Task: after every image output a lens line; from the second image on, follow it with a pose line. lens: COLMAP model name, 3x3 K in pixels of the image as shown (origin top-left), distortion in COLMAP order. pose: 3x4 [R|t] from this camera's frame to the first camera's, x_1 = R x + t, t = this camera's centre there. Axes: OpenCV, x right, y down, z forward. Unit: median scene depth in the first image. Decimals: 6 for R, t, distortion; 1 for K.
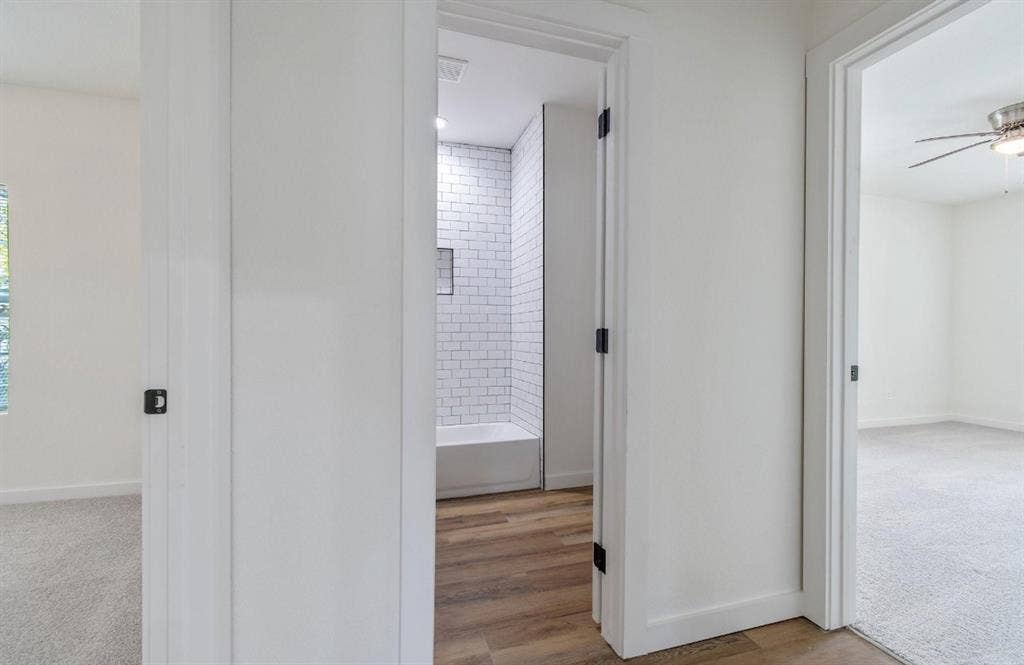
lens RADIAL K [[453.7, 0, 512.5], [0, 453.7, 333.4], [0, 0, 1]] dist [-0.001636, -0.000137]
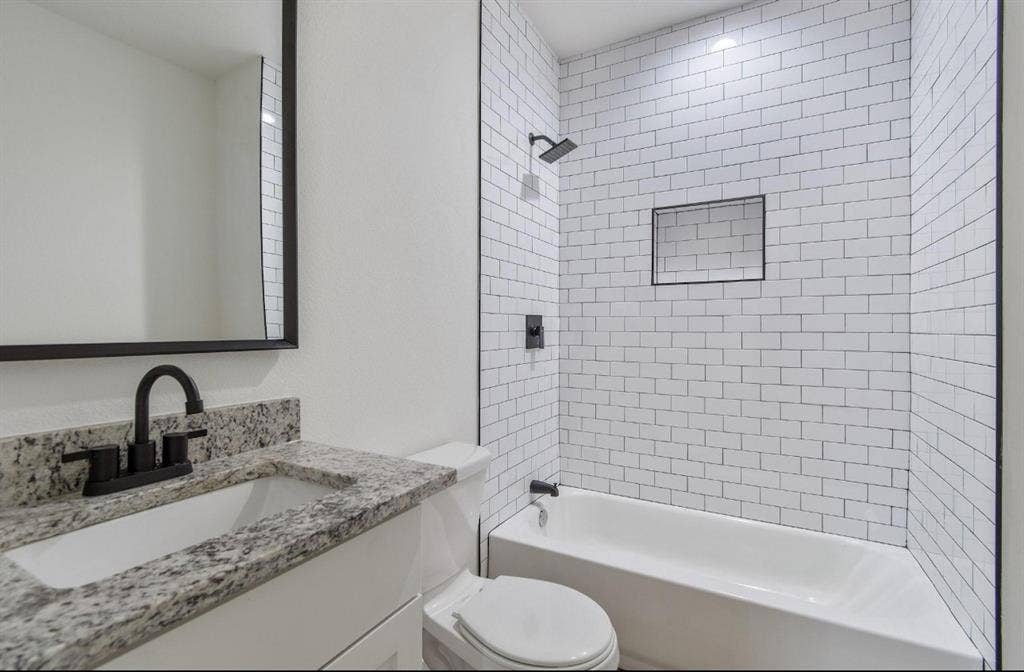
lens RADIAL K [[451.9, 0, 519.4], [0, 451.9, 330.2], [0, 0, 1]] dist [0.004000, -0.000602]
pose [[0.690797, 0.001995, -0.723046, 0.055834], [-0.000313, 0.999997, 0.002460, -0.026411], [0.723048, -0.001473, 0.690796, 0.409821]]
